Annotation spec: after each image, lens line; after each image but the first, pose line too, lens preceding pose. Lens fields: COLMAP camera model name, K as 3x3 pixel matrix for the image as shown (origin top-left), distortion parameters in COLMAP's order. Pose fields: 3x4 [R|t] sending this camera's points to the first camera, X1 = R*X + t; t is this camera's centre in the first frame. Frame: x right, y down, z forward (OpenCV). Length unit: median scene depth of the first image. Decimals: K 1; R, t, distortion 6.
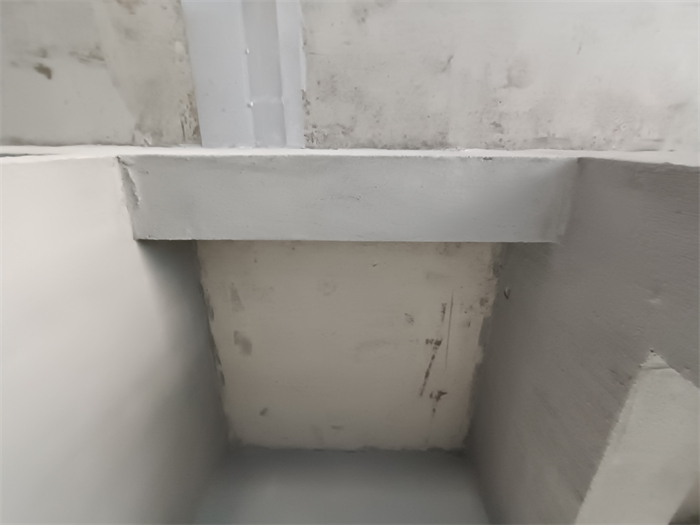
lens RADIAL K [[318.3, 0, 348.2], [0, 318.3, 260.7], [0, 0, 1]] dist [-0.001598, 0.000457]
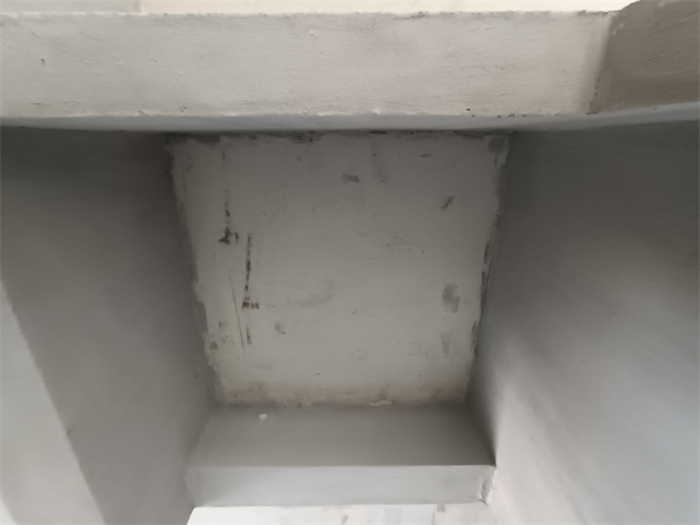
lens RADIAL K [[318.3, 0, 351.8], [0, 318.3, 258.5], [0, 0, 1]] dist [-0.001598, 0.000457]
pose [[-0.999889, 0.001136, 0.014869, -0.052790], [-0.010742, -0.746511, -0.665286, 1.010493], [0.010344, -0.665372, 0.746440, 0.383551]]
